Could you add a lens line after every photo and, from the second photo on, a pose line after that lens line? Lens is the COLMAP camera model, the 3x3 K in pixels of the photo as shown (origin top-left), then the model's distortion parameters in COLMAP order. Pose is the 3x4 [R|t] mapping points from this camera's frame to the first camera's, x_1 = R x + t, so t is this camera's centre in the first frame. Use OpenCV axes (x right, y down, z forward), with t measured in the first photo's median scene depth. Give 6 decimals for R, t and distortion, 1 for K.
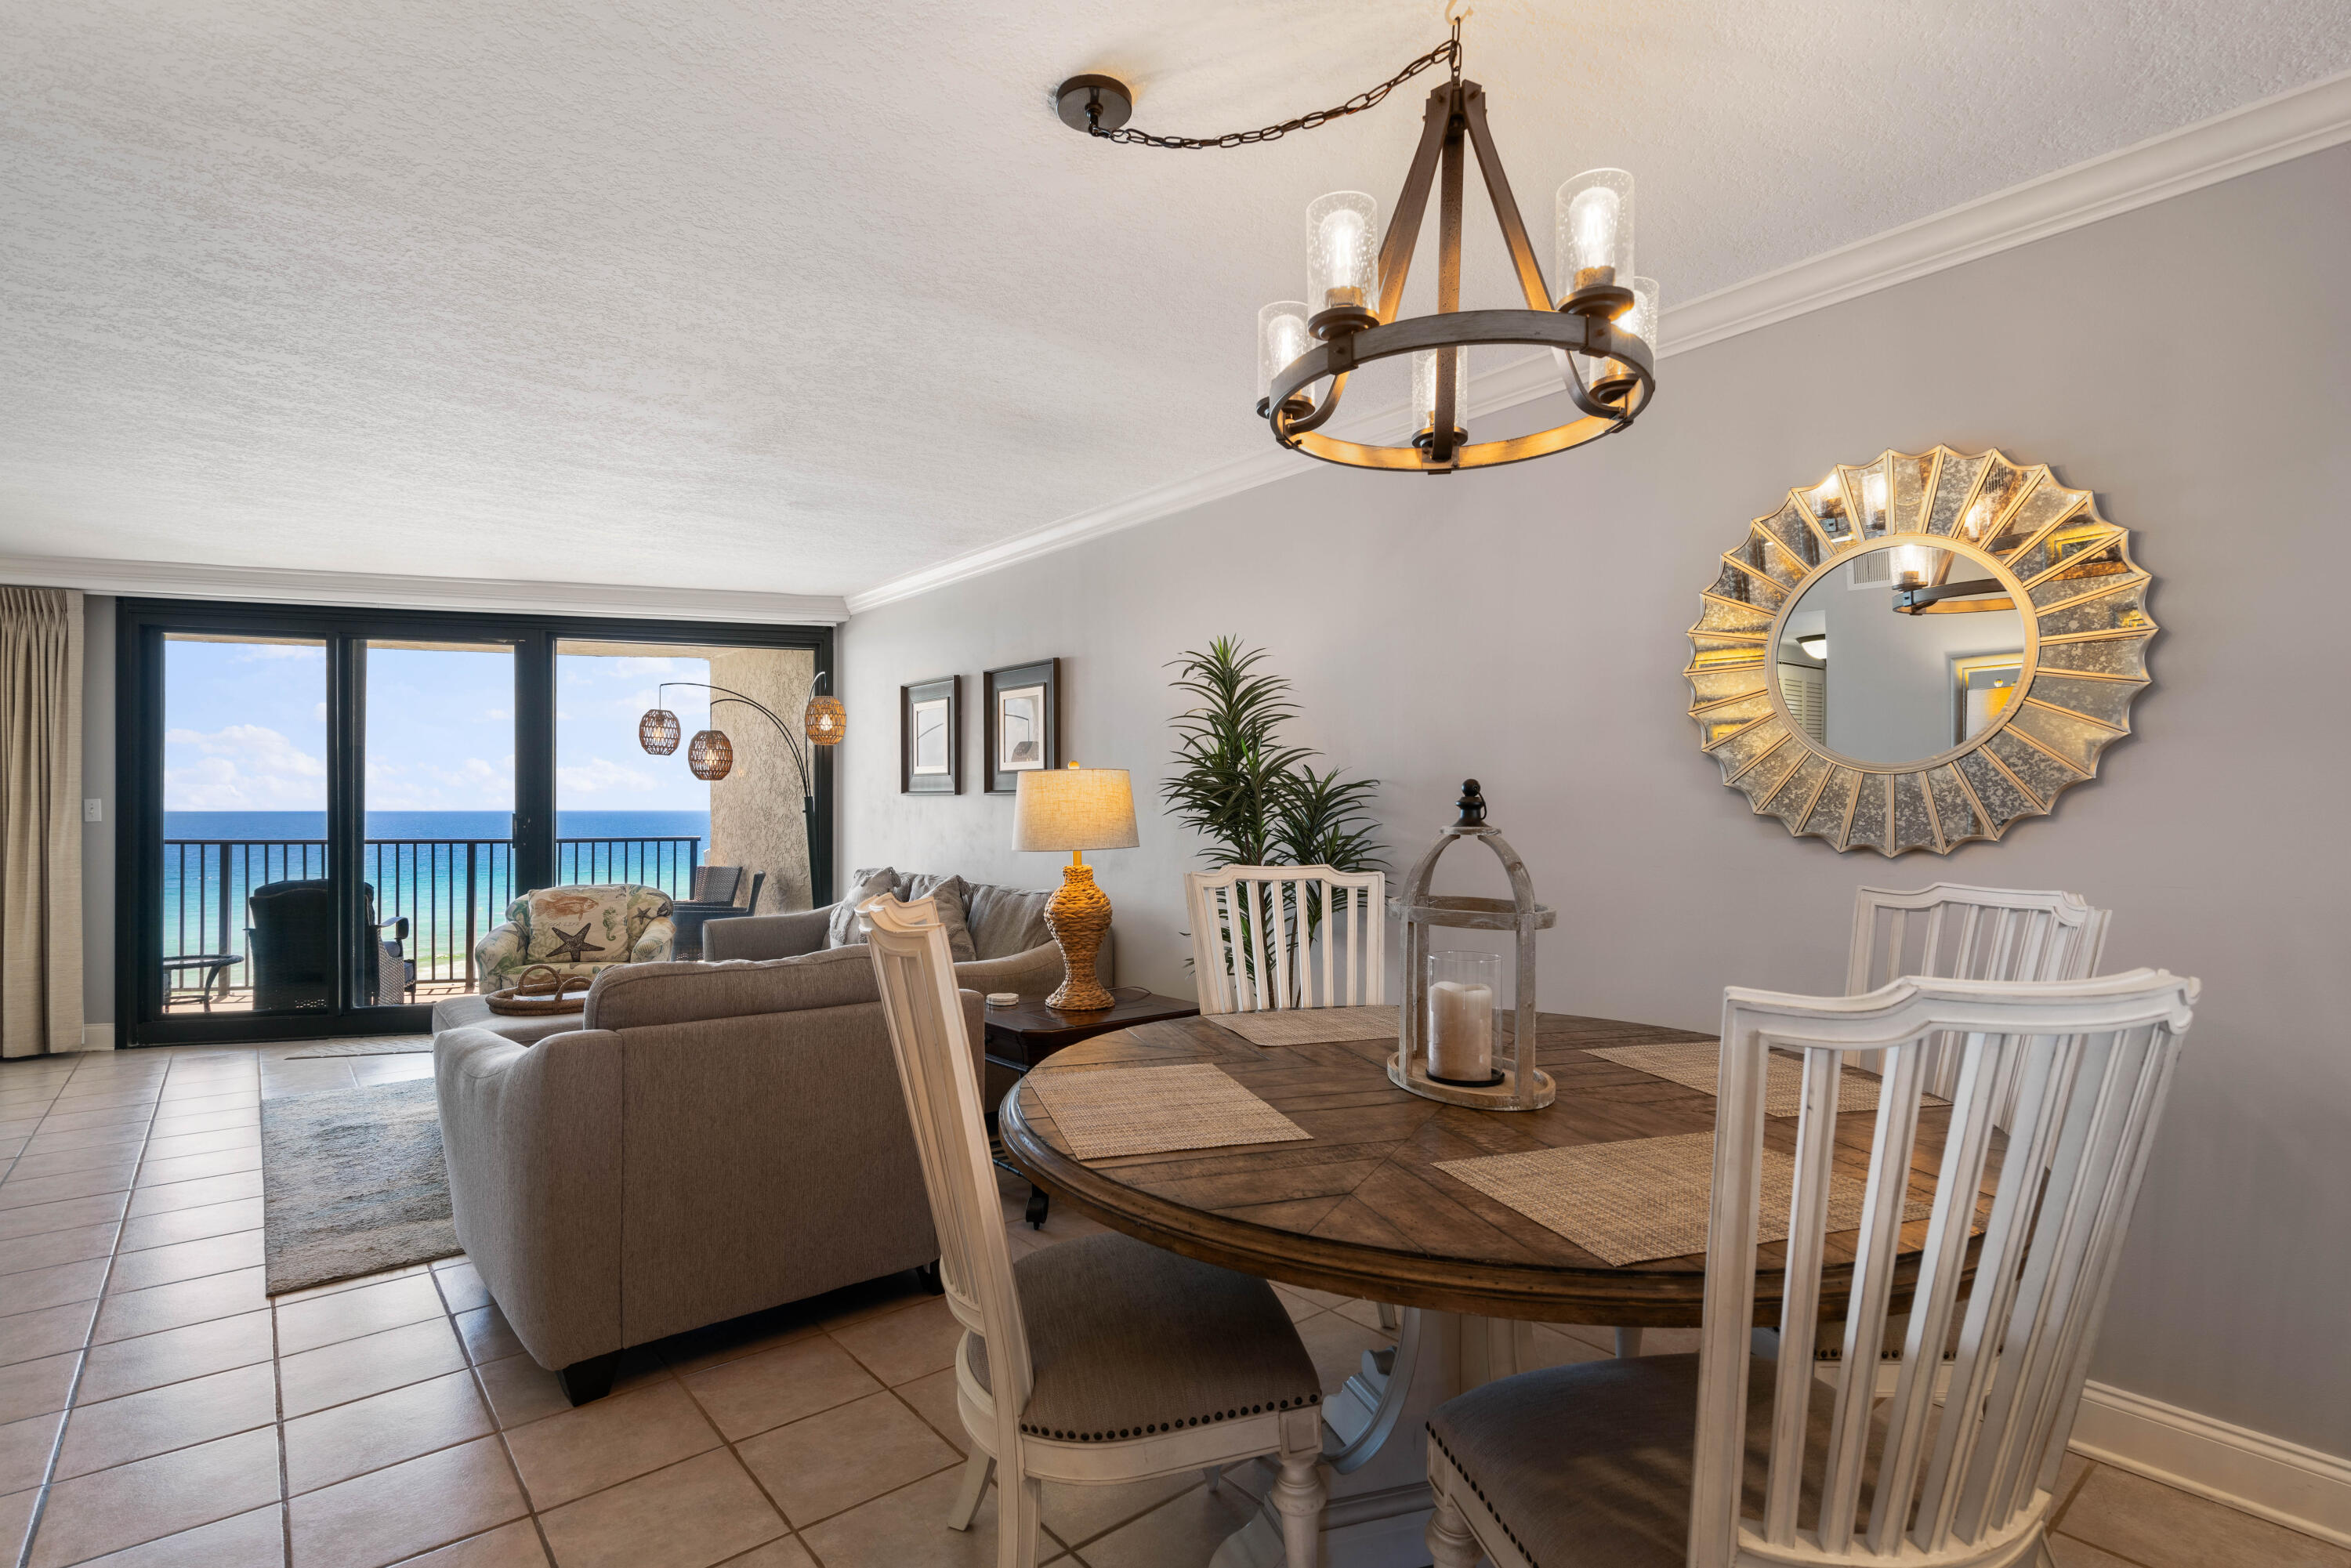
lens RADIAL K [[1114.0, 0, 1165.9], [0, 1114.0, 804.0], [0, 0, 1]] dist [-0.000332, -0.000164]
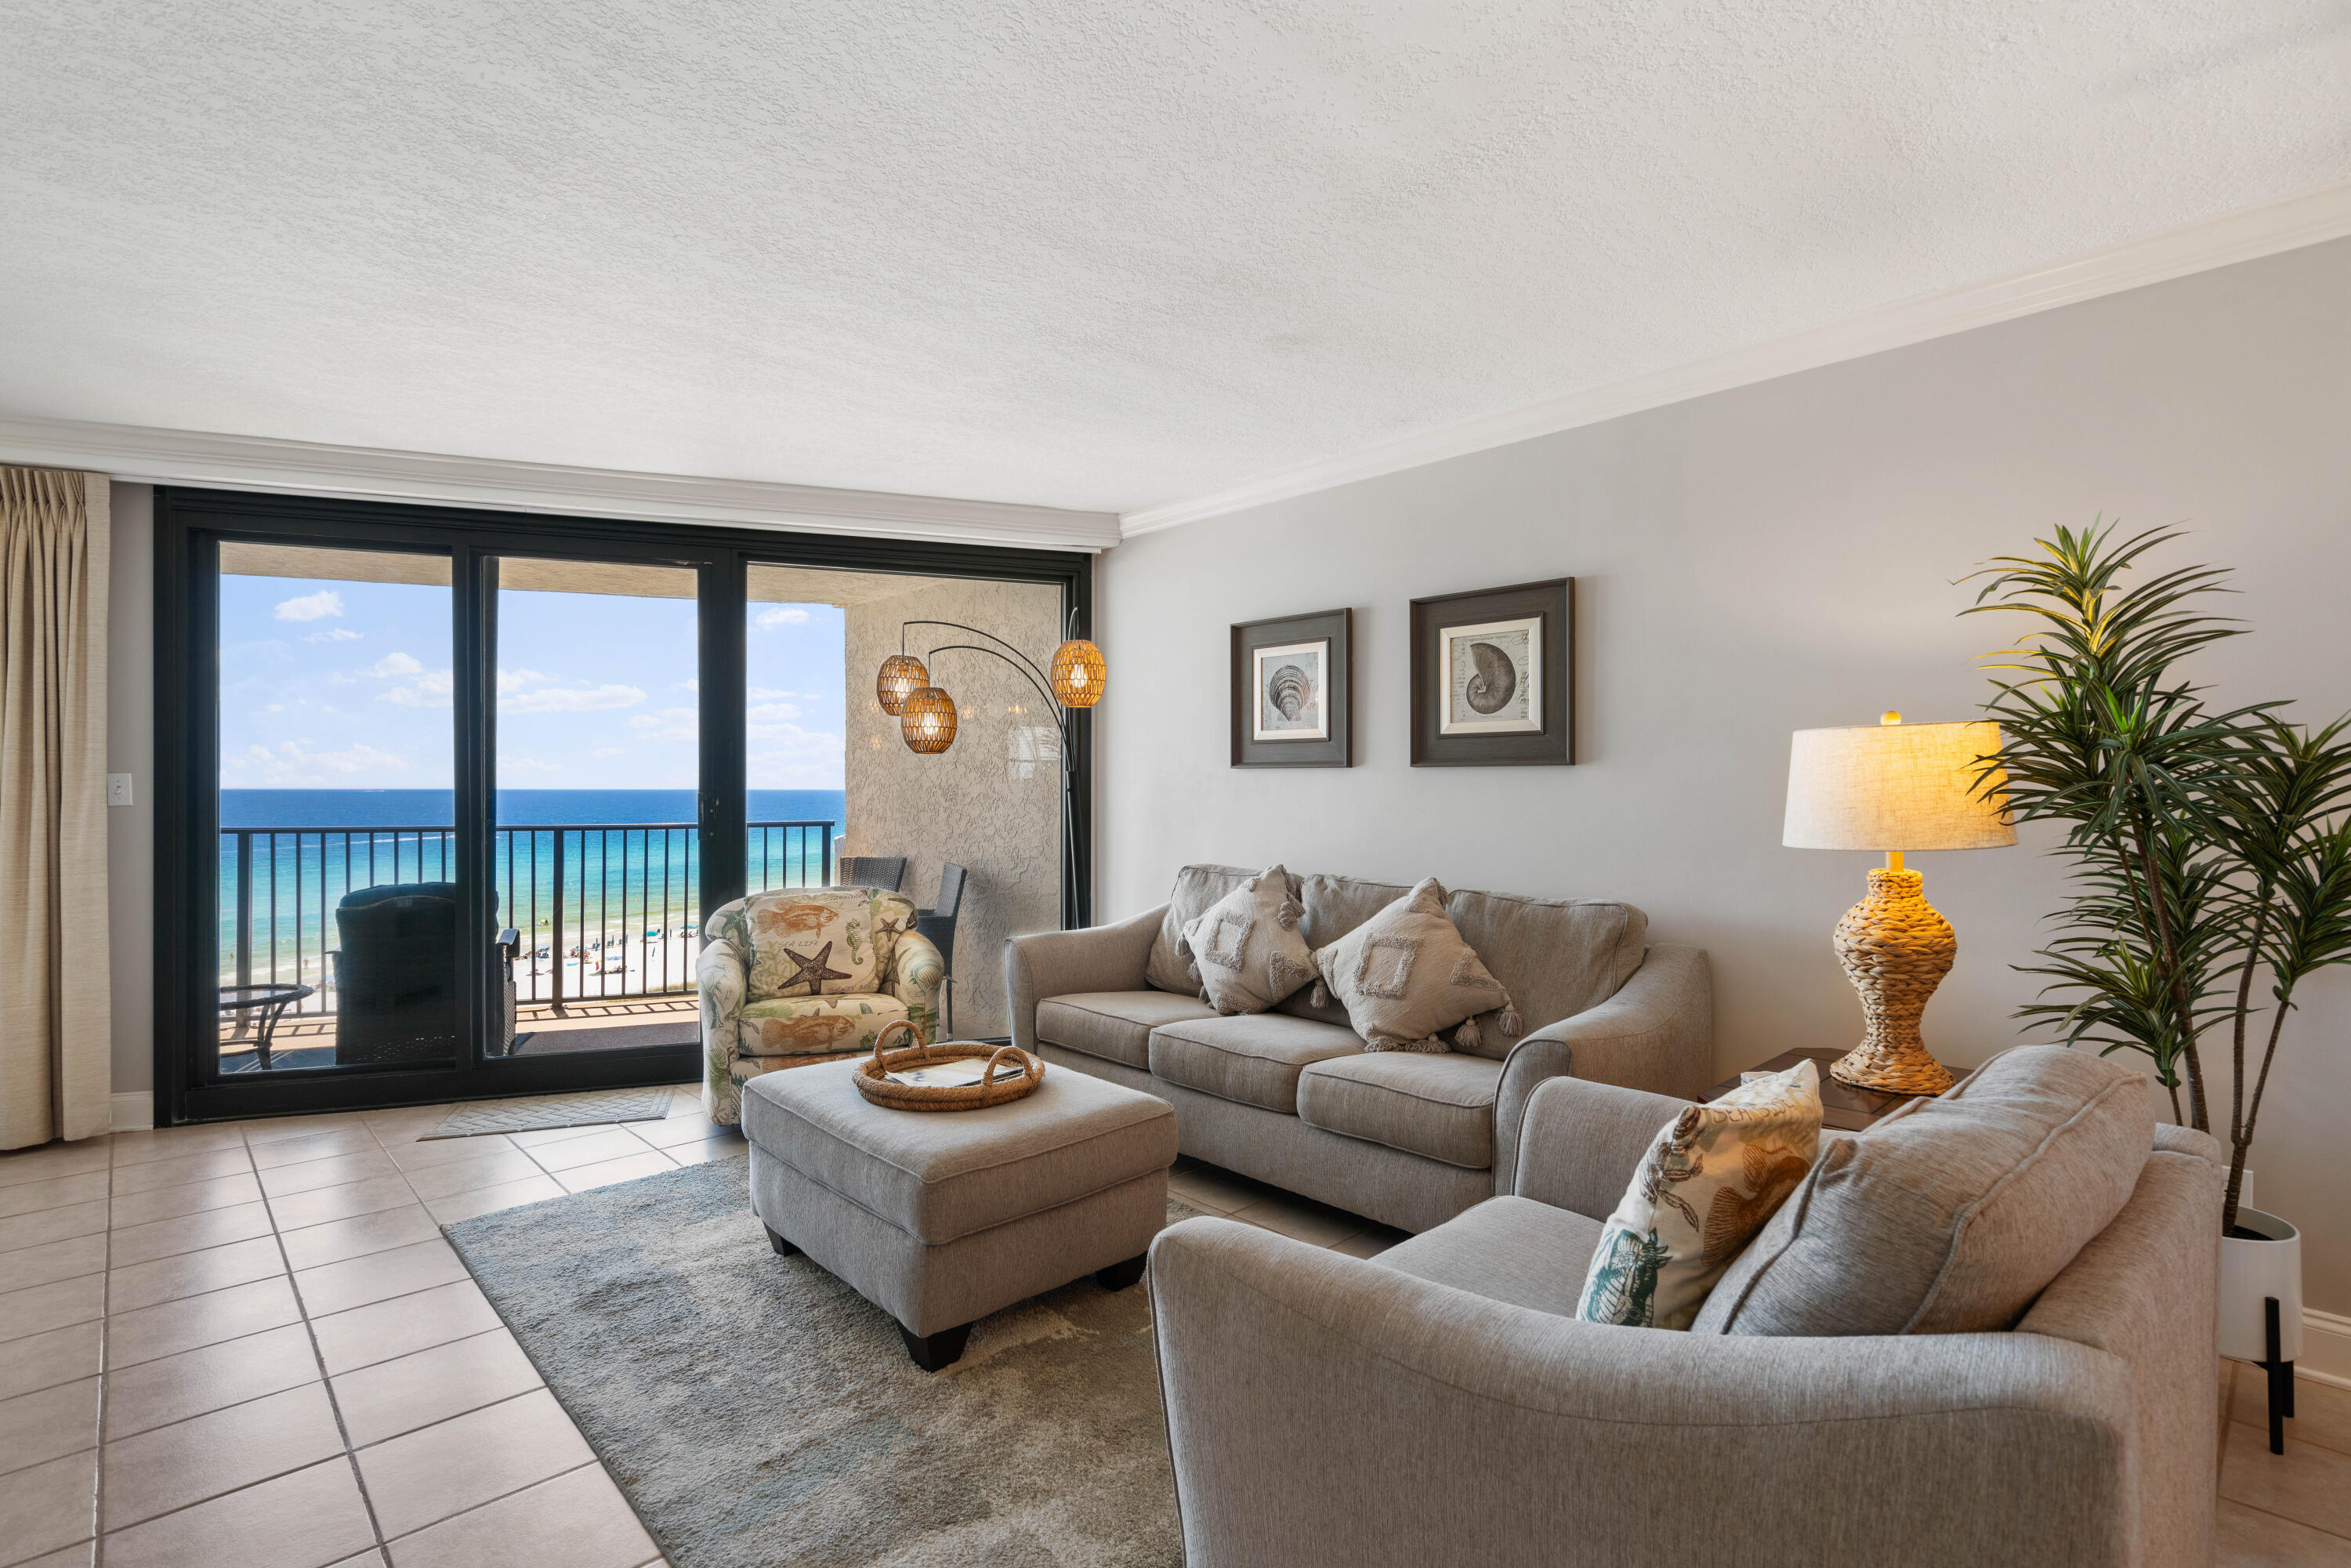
lens RADIAL K [[1101.9, 0, 1175.5], [0, 1101.9, 784.0], [0, 0, 1]] dist [-0.002484, -0.000035]
pose [[0.997560, -0.000874, 0.069810, -0.339474], [0.000809, 0.999999, 0.000951, 0.002139], [-0.069811, -0.000892, 0.997560, 0.254878]]
